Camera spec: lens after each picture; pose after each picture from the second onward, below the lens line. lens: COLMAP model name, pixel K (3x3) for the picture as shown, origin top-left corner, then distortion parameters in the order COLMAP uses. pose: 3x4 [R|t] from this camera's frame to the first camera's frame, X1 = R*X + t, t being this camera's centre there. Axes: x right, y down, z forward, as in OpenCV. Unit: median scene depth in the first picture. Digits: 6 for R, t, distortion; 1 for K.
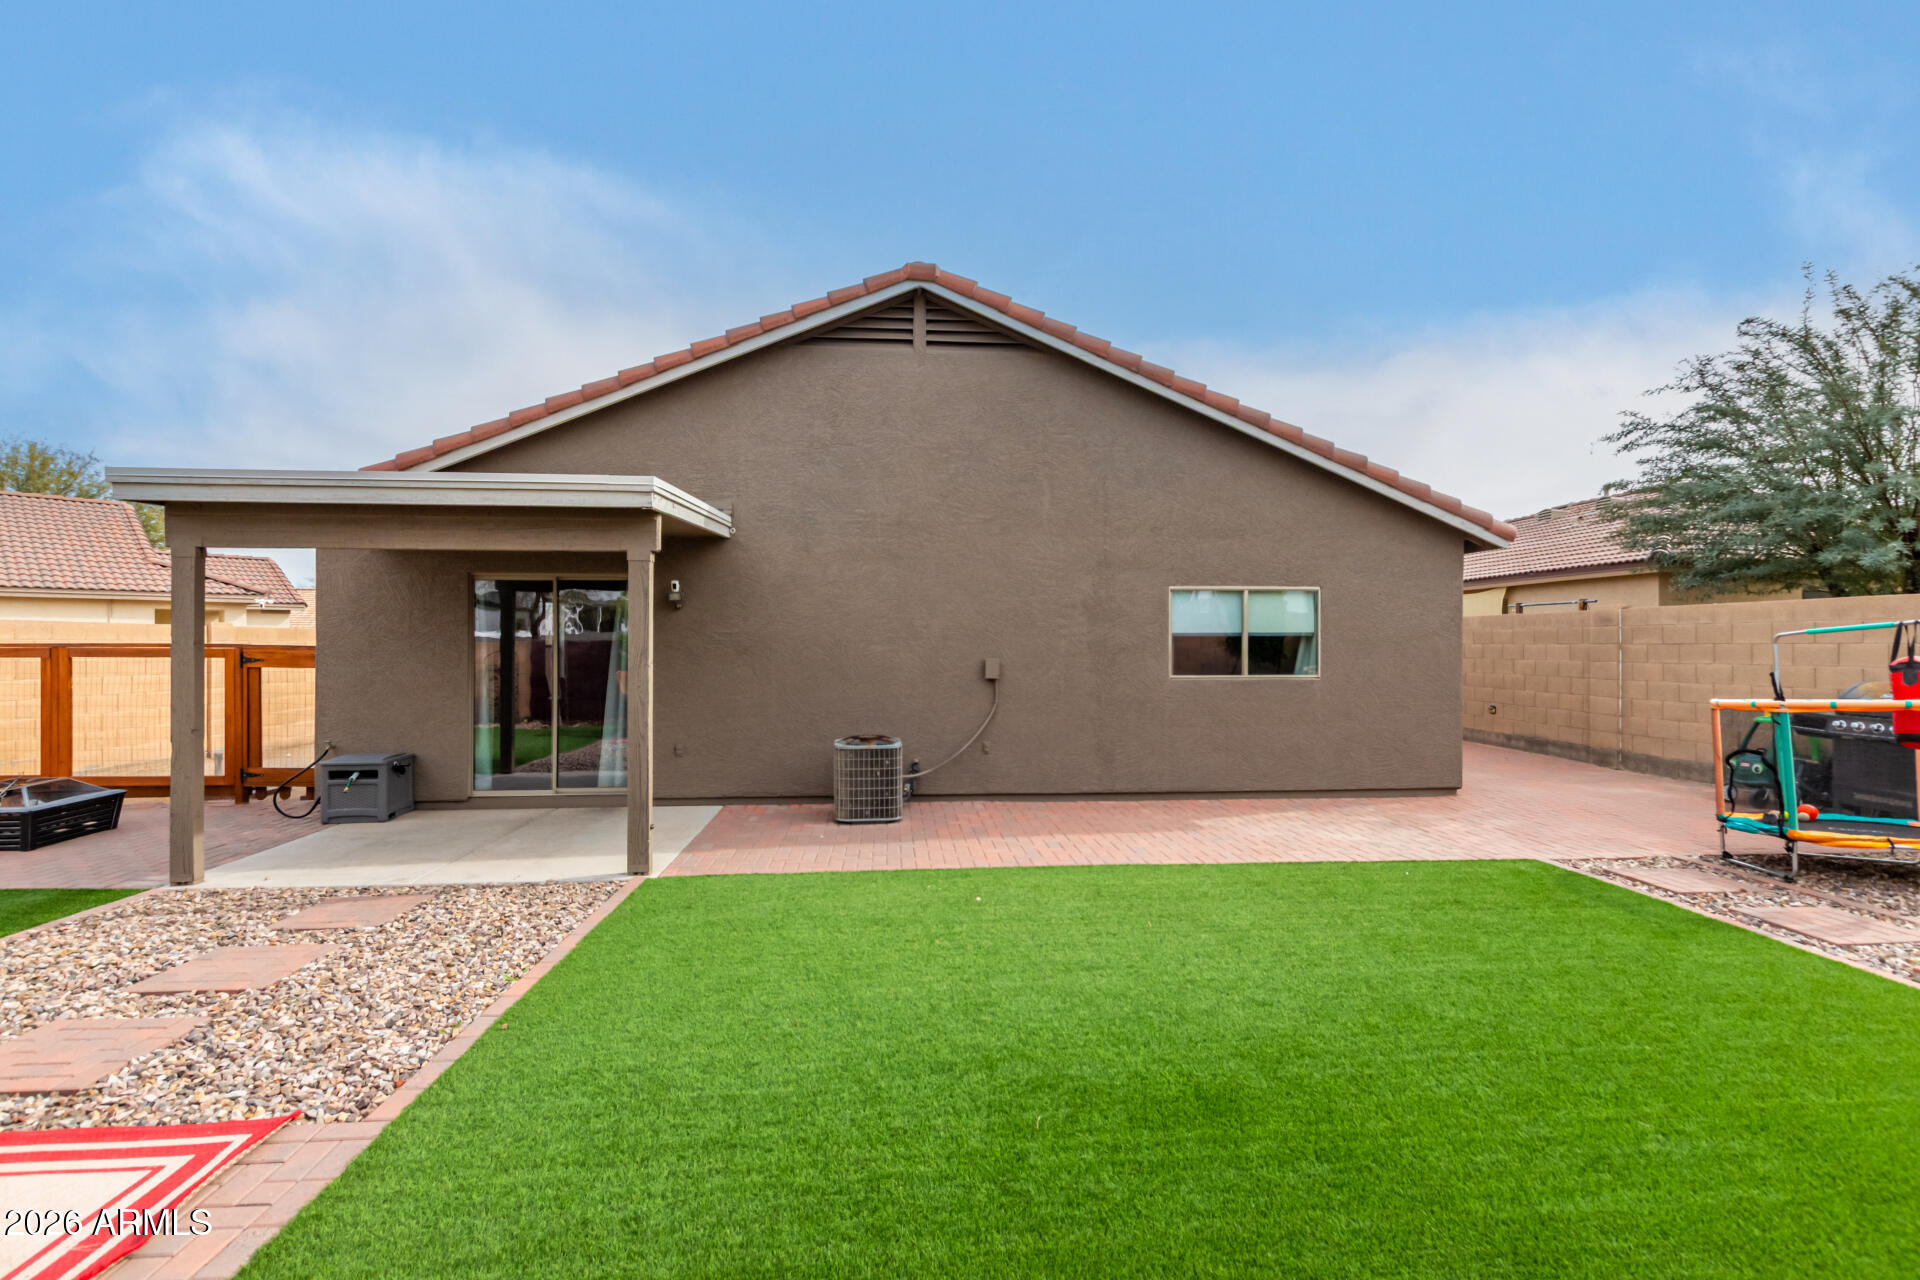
lens RADIAL K [[880.5, 0, 961.7], [0, 880.5, 645.9], [0, 0, 1]] dist [0.008191, 0.000018]
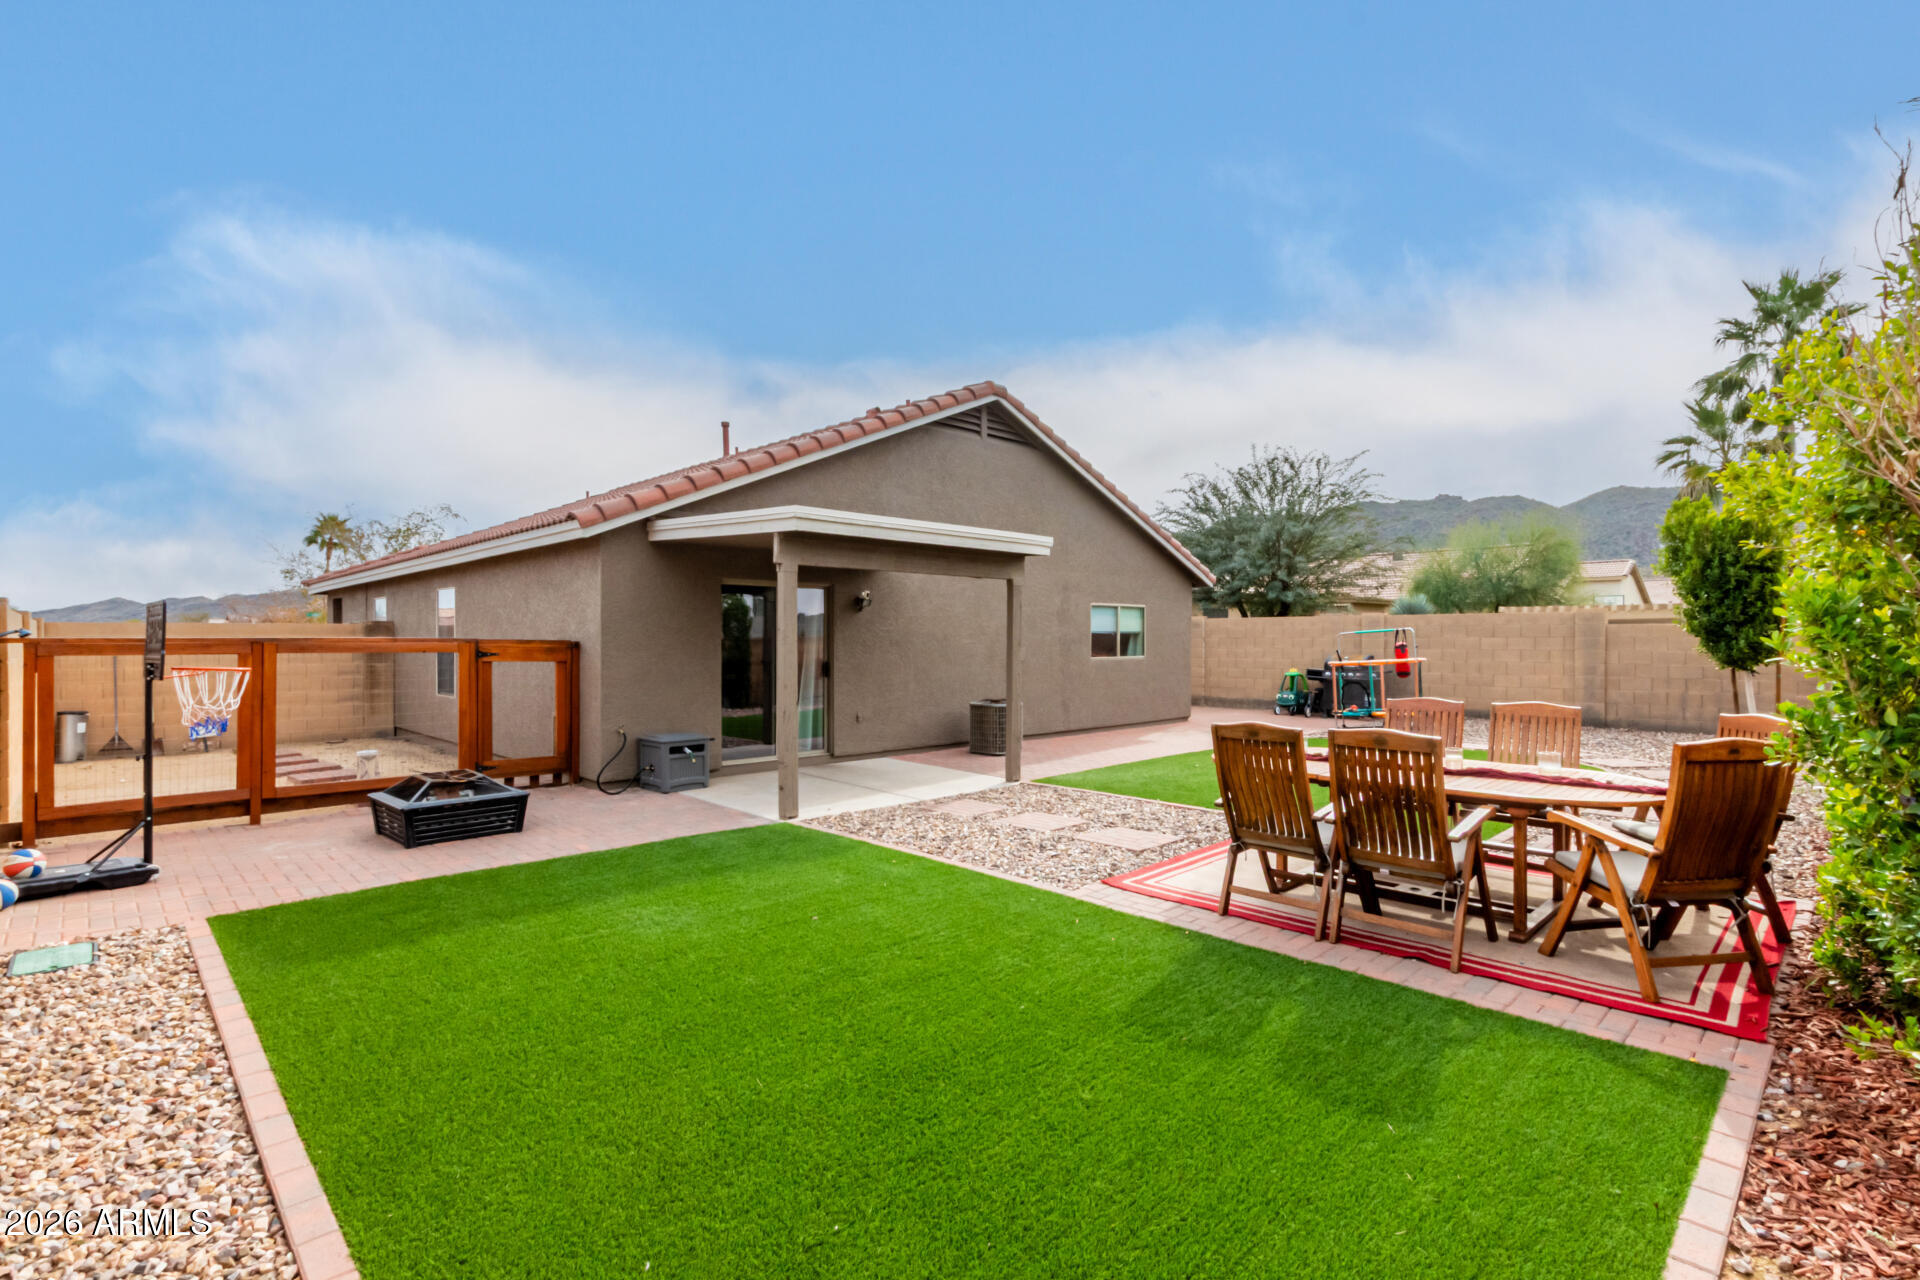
lens RADIAL K [[880.5, 0, 961.7], [0, 880.5, 645.9], [0, 0, 1]] dist [0.008191, 0.000018]
pose [[0.777384, -0.005897, 0.628999, -0.997027], [0.000983, 0.999966, 0.008160, -0.001357], [-0.629026, -0.005725, 0.777363, -0.123585]]
